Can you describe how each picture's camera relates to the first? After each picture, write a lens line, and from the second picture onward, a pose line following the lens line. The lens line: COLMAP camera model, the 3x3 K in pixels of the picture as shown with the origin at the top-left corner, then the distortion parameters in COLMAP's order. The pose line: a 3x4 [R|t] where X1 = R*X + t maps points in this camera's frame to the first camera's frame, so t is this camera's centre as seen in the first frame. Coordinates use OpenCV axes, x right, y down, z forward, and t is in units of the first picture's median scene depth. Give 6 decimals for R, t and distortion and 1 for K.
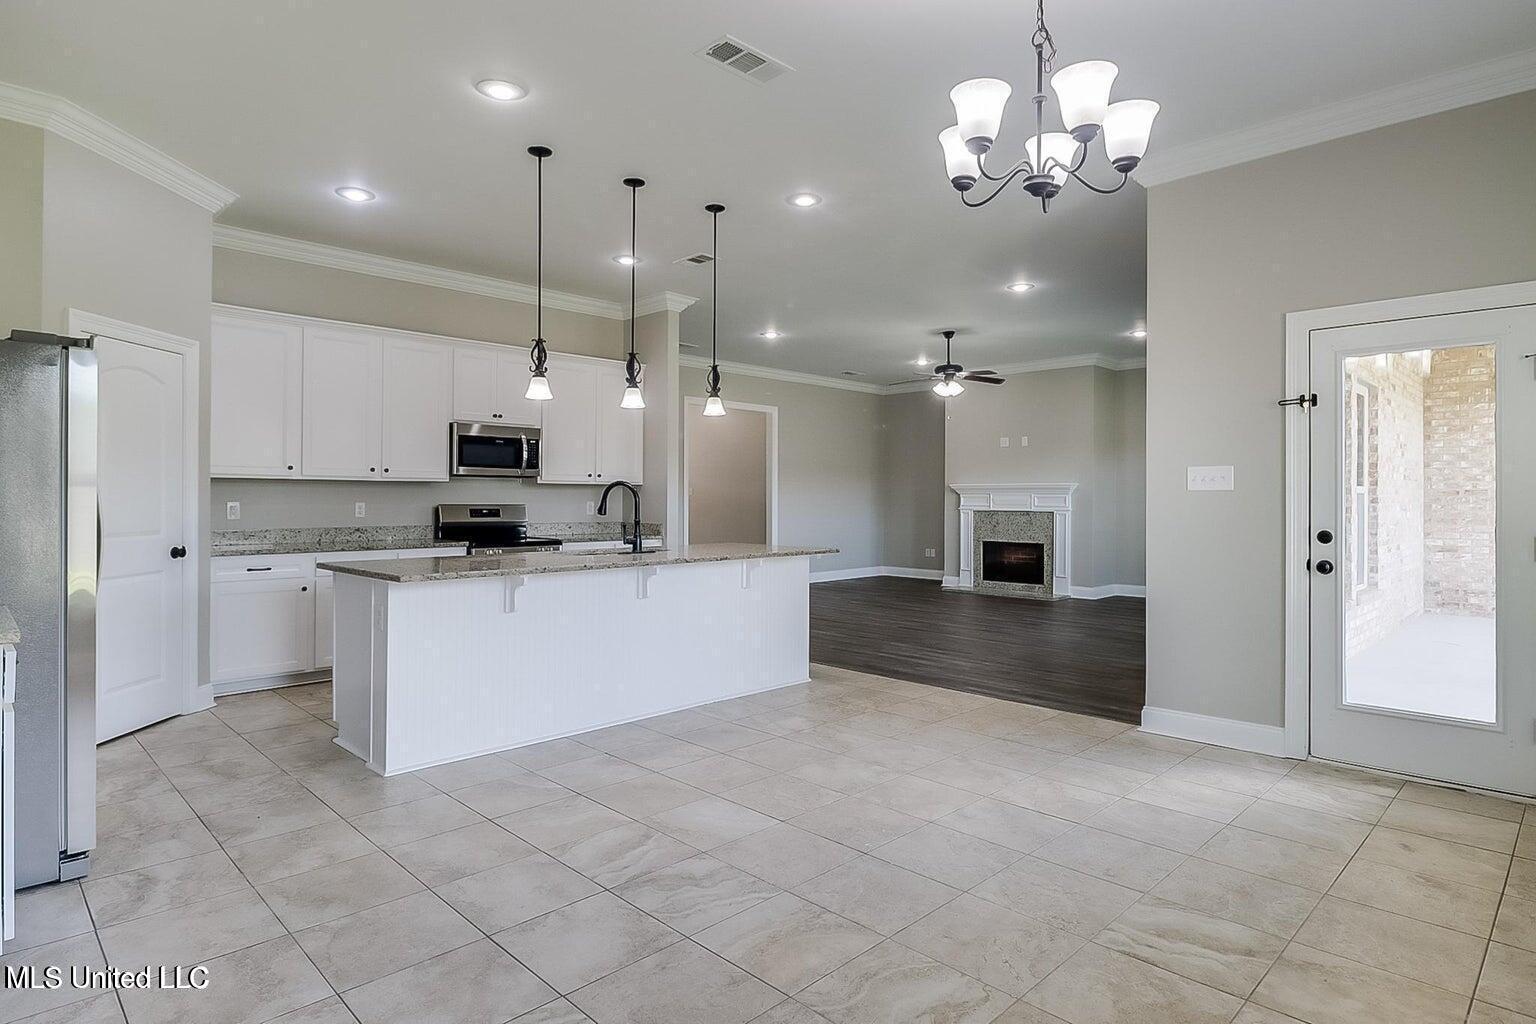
lens RADIAL K [[838.6, 0, 762.7], [0, 838.6, 504.5], [0, 0, 1]] dist [0.002347, -0.000097]
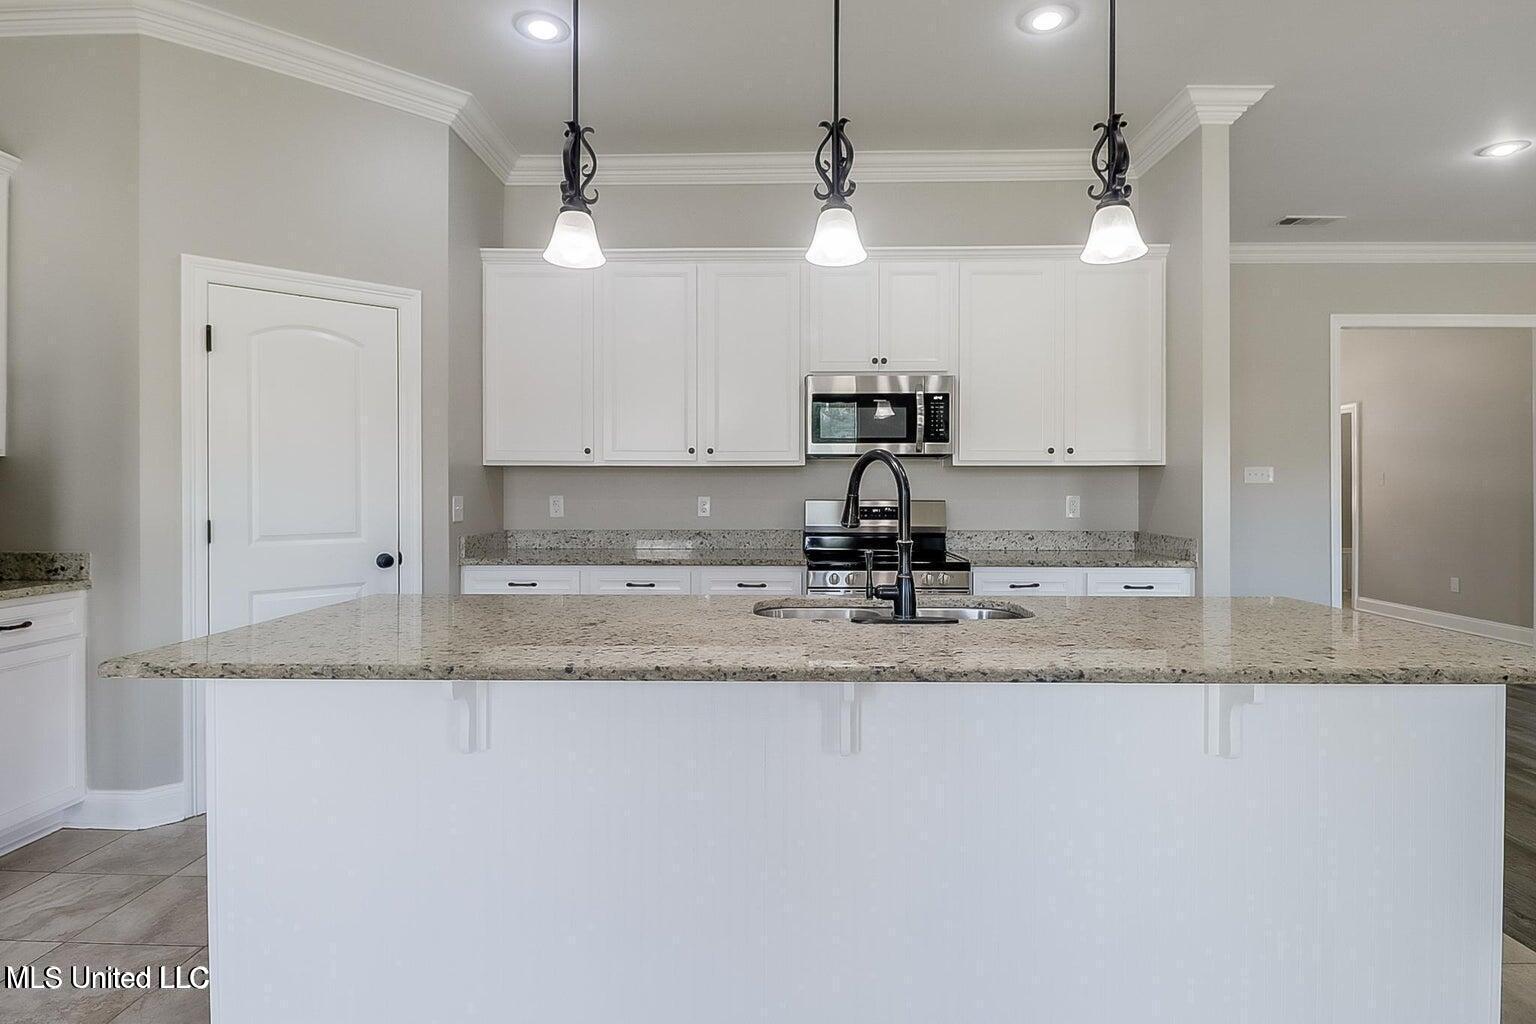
lens RADIAL K [[826.8, 0, 766.8], [0, 826.8, 492.1], [0, 0, 1]] dist [-0.004304, -0.001303]
pose [[0.695333, 0.000719, -0.718687, 0.077700], [-0.004213, 0.999986, -0.003075, -0.004146], [0.718675, 0.005166, 0.695327, 0.530737]]
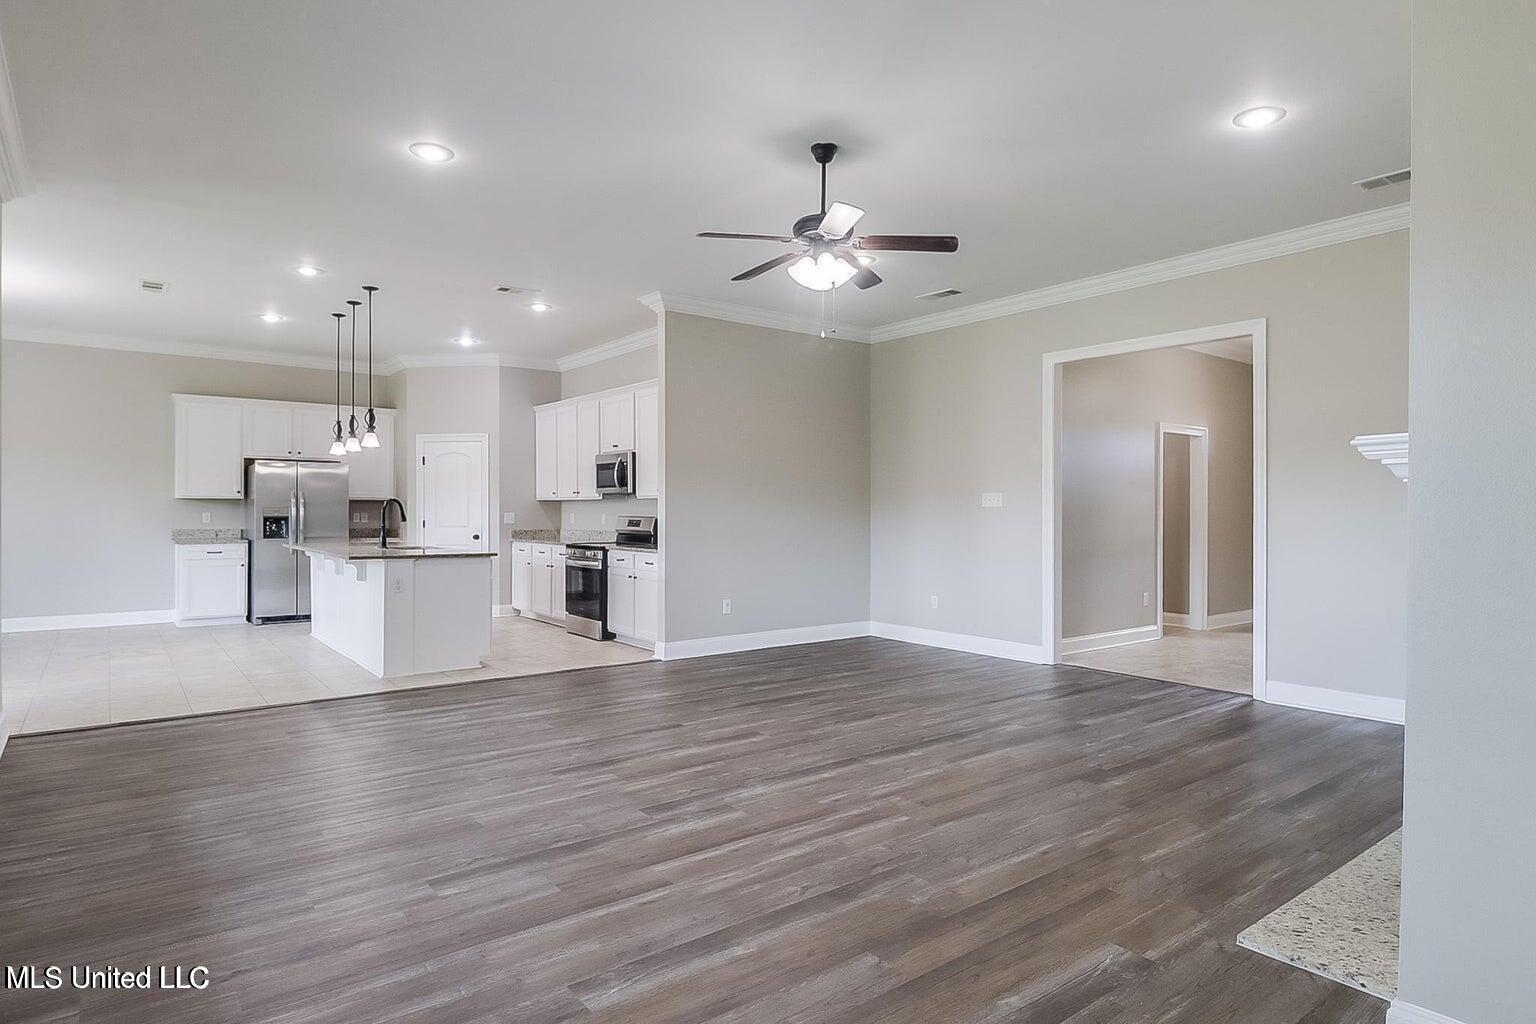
lens RADIAL K [[838.6, 0, 762.7], [0, 838.6, 504.5], [0, 0, 1]] dist [0.002347, -0.000097]
pose [[-0.124885, -0.004160, -0.992163, 1.057125], [-0.010217, 0.999944, -0.002906, -0.019860], [0.992119, 0.009774, -0.124920, 1.566336]]
